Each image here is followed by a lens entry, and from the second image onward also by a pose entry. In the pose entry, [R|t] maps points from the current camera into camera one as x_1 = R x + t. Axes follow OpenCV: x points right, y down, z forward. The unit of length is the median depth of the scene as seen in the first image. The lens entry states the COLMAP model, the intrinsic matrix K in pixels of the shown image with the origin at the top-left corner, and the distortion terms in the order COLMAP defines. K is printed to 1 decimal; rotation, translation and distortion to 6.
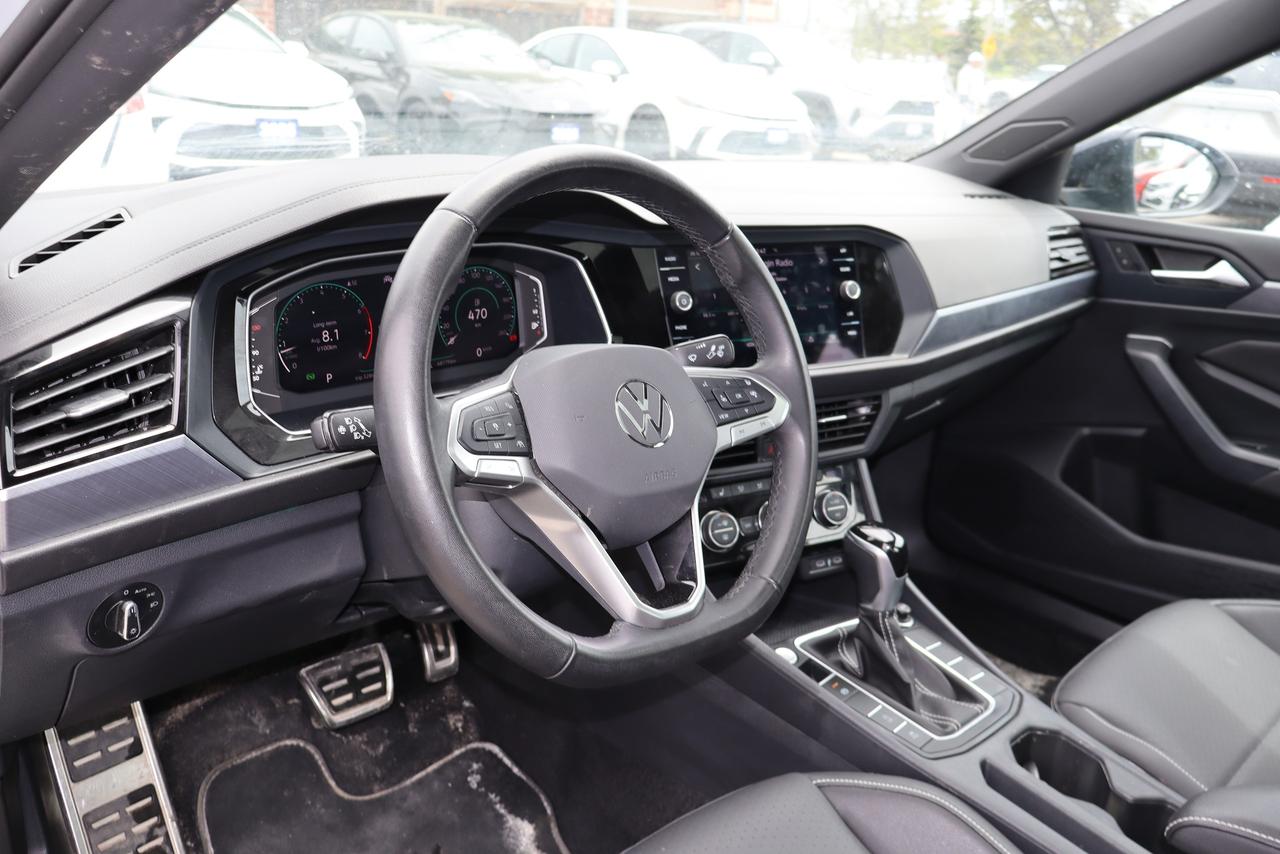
lens RADIAL K [[1065.0, 0, 634.2], [0, 1065.0, 429.1], [0, 0, 1]] dist [-0.006864, -0.004611]
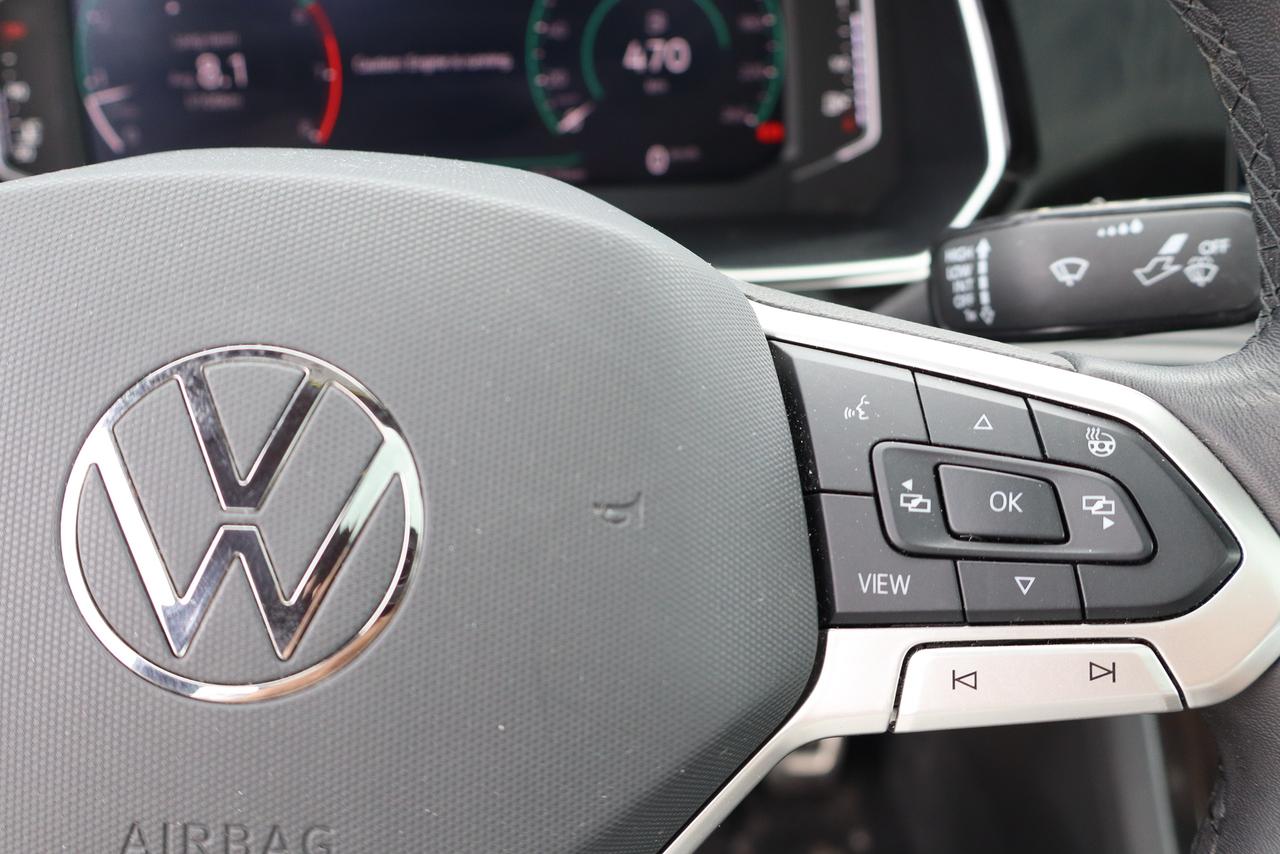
lens RADIAL K [[1311.8, 0, 640.0], [0, 1311.8, 427.0], [0, 0, 1]] dist [0.011498, 0.006292]
pose [[0.757948, 0.237406, -0.607579, 0.156293], [-0.152921, 0.970133, 0.188303, -0.066124], [0.634137, -0.049812, 0.771615, 0.622295]]
